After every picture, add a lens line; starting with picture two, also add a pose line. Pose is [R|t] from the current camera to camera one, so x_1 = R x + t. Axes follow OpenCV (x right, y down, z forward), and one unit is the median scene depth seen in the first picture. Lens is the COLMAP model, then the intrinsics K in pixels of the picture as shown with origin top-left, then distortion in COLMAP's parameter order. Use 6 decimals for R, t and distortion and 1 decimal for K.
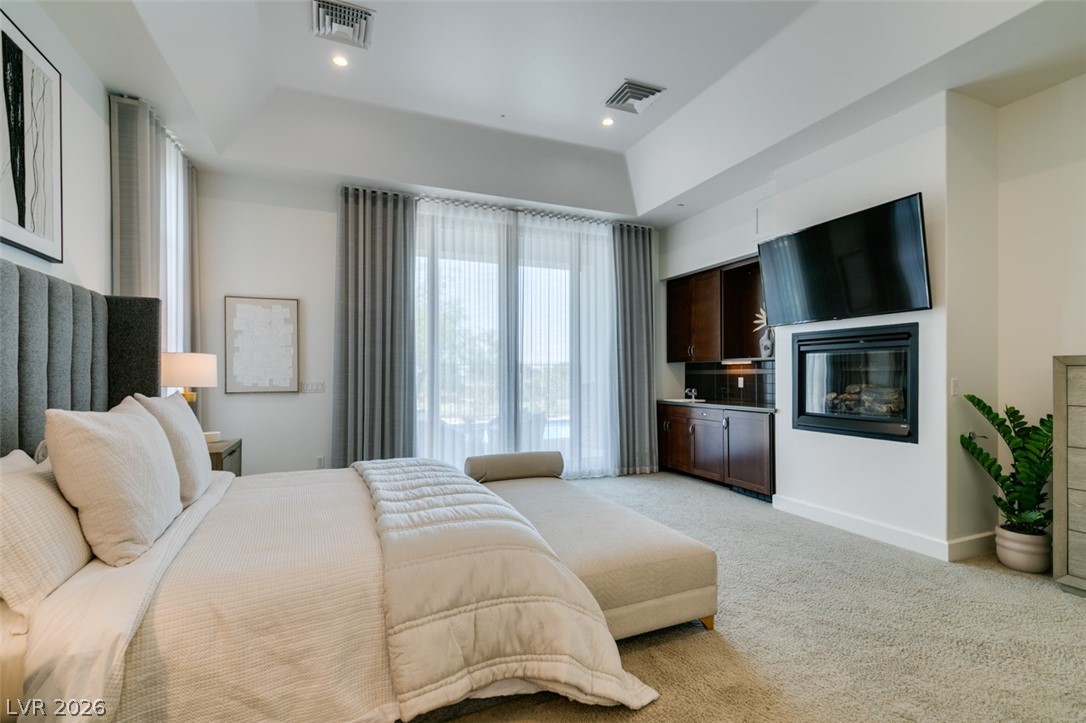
lens RADIAL K [[486.8, 0, 544.0], [0, 486.8, 372.3], [0, 0, 1]] dist [0.004504, 0.000239]
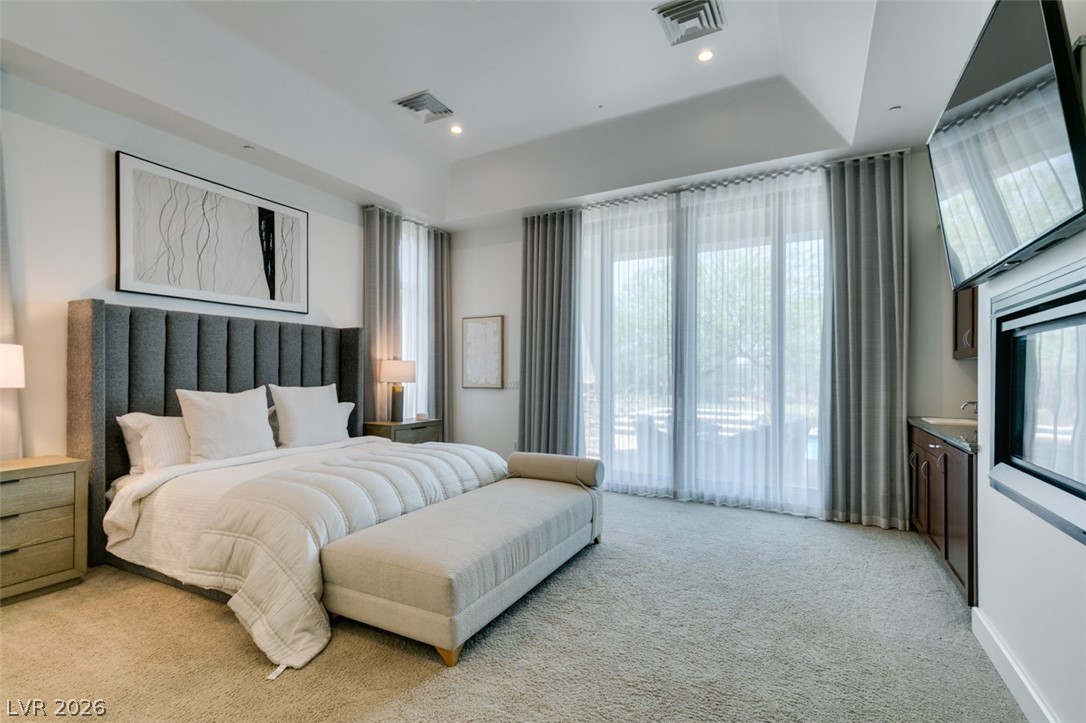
lens RADIAL K [[490.7, 0, 542.5], [0, 490.7, 372.4], [0, 0, 1]] dist [0.002188, 0.000433]
pose [[0.626452, 0.001466, -0.779459, 0.900180], [-0.002699, 0.999996, -0.000288, -0.001821], [0.779455, 0.002284, 0.626454, 0.457466]]
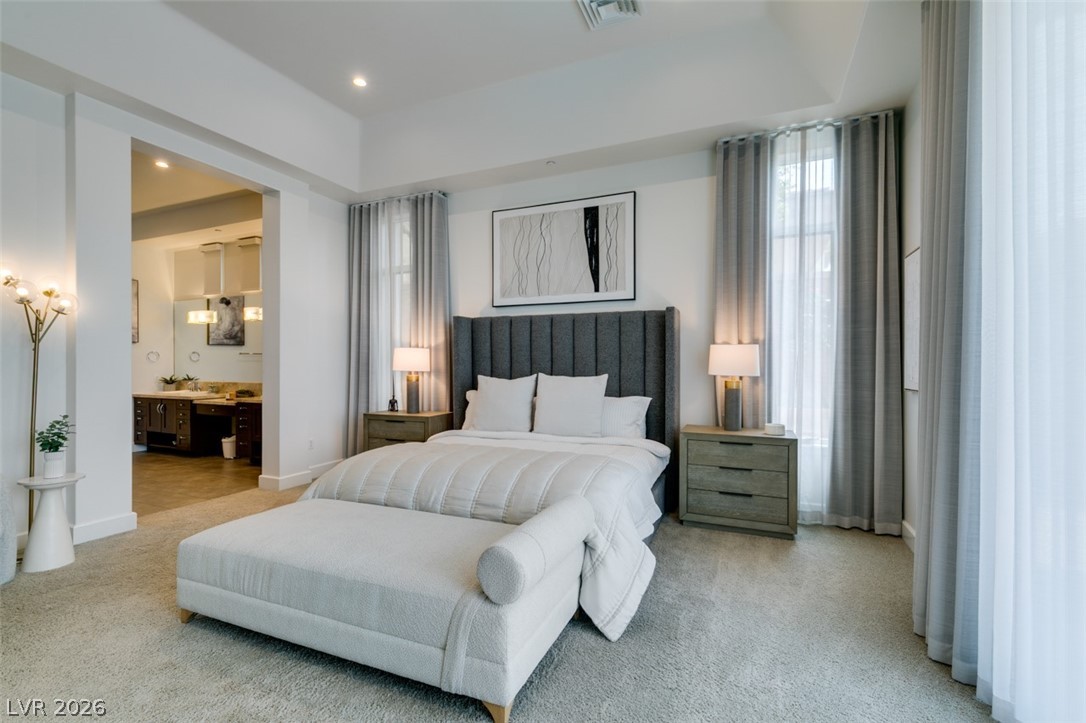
lens RADIAL K [[475.5, 0, 533.6], [0, 475.5, 364.9], [0, 0, 1]] dist [-0.000489, -0.000110]
pose [[-0.728323, 0.006430, -0.685204, 0.386502], [0.002131, 0.999972, 0.007118, -0.002259], [0.685230, 0.003724, -0.728317, 1.730280]]
